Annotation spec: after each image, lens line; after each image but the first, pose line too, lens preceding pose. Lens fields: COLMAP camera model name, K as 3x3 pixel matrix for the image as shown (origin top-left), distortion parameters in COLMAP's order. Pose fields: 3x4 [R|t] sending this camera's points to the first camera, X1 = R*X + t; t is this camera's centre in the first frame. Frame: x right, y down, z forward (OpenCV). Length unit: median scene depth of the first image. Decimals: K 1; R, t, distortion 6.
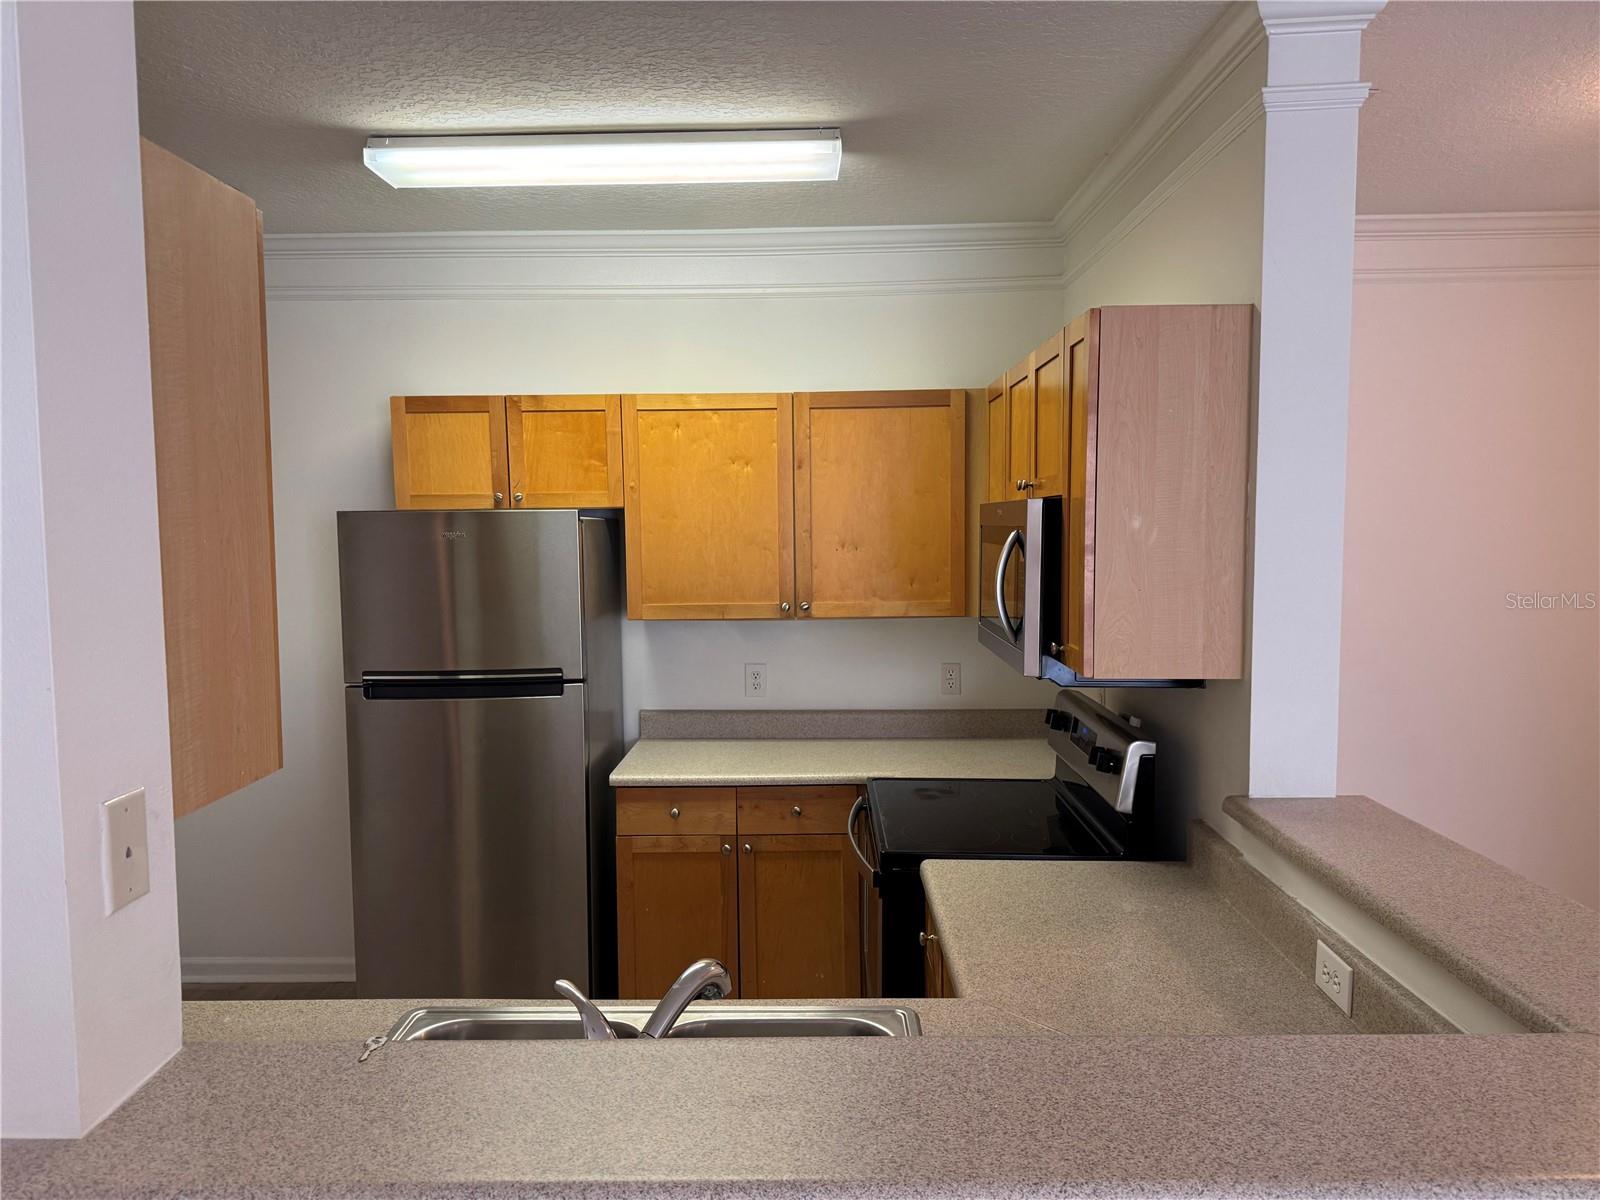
lens RADIAL K [[1117.9, 0, 800.0], [0, 1117.9, 600.0], [0, 0, 1]] dist [0.180639, -0.362298]
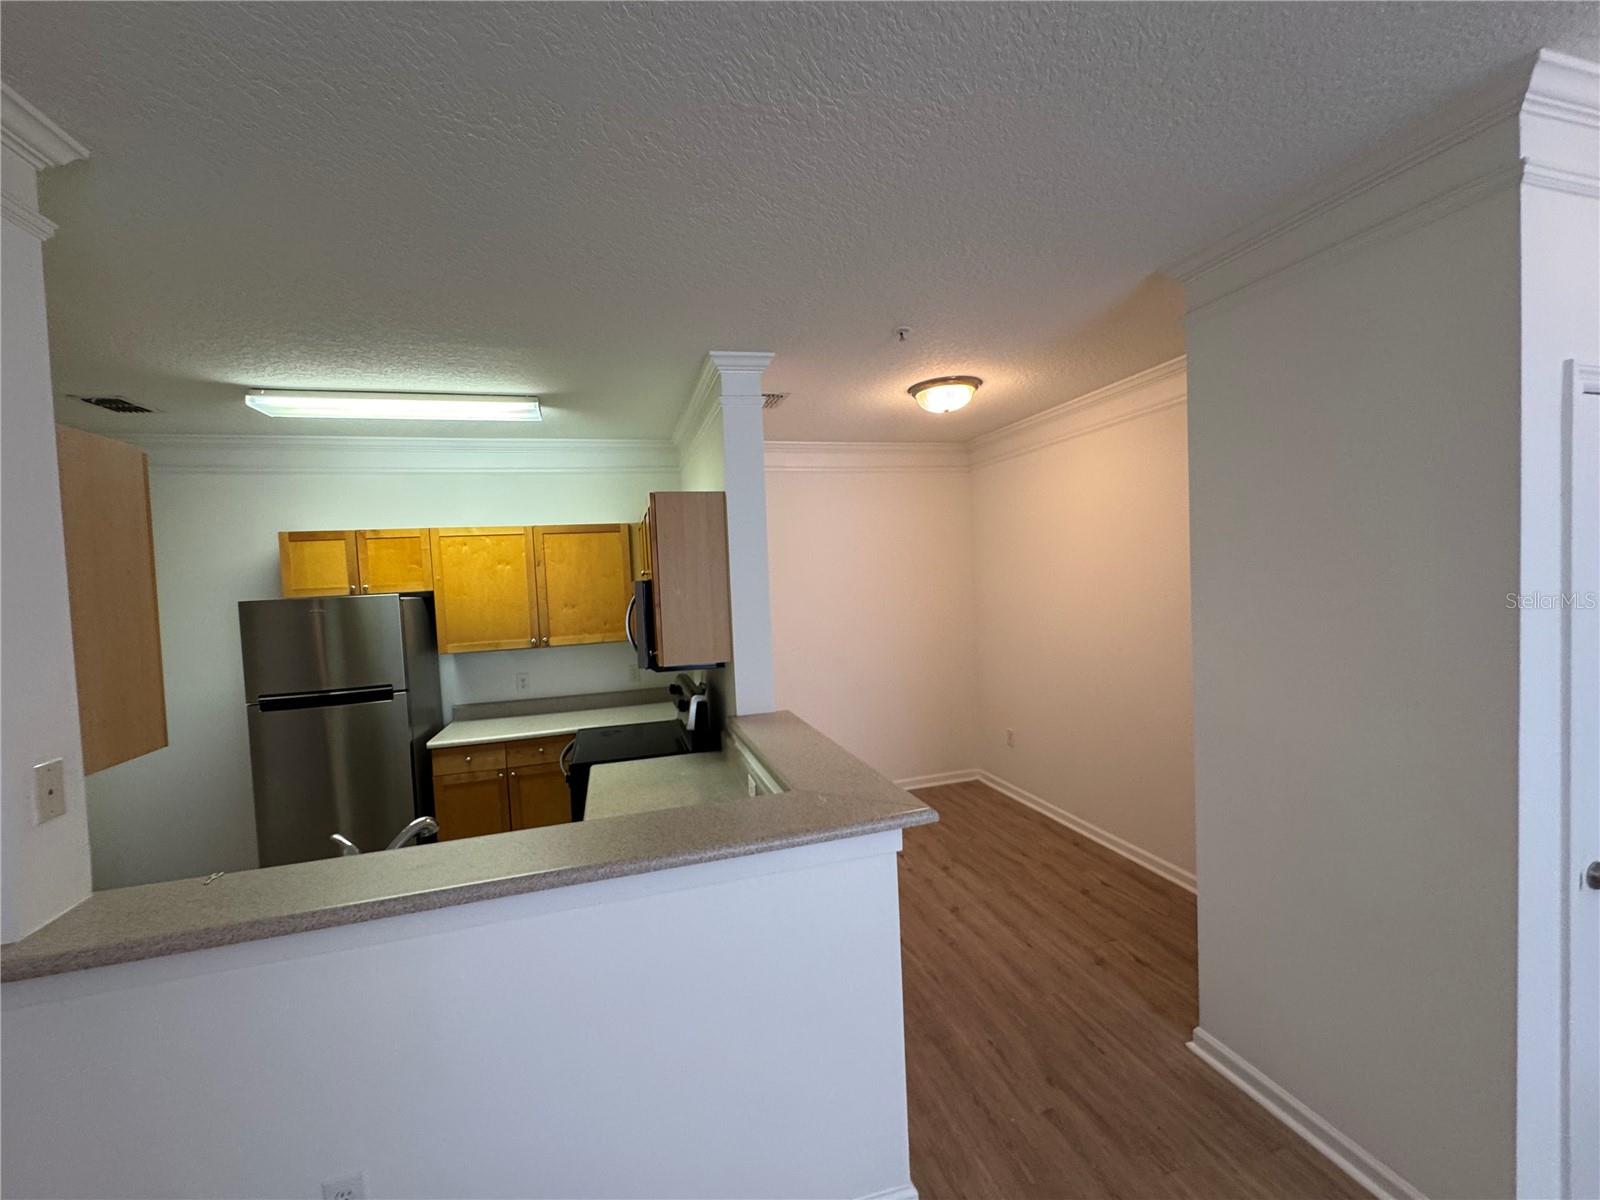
lens RADIAL K [[638.4, 0, 800.0], [0, 638.4, 600.0], [0, 0, 1]] dist [0.001215, -0.002785]
pose [[0.954663, -0.044883, 0.294286, 0.099205], [0.058614, 0.997557, -0.037999, 0.004025], [-0.291861, 0.053525, 0.954962, -0.130322]]
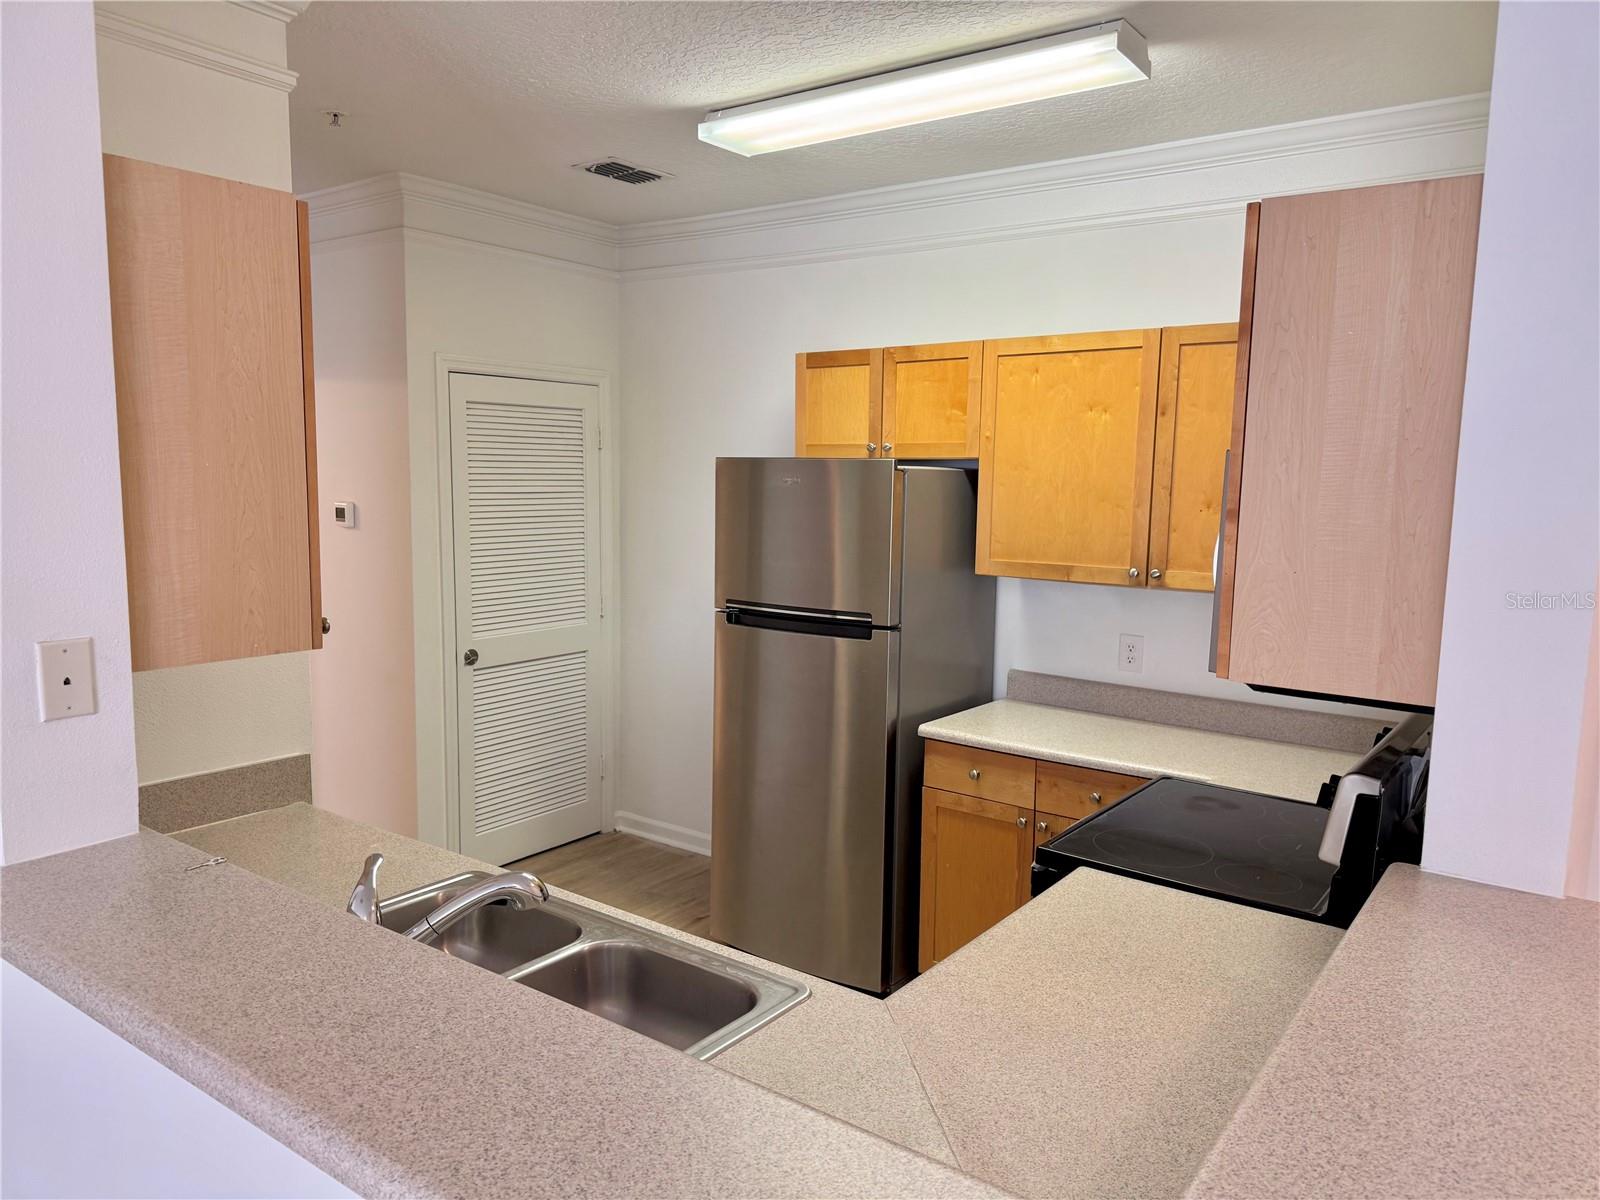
lens RADIAL K [[1117.9, 0, 800.0], [0, 1117.9, 600.0], [0, 0, 1]] dist [0.180639, -0.362298]
pose [[0.818128, 0.091795, -0.567662, 0.284201], [-0.069876, 0.995731, 0.060310, -0.008039], [0.570775, -0.009675, 0.821050, 0.111730]]
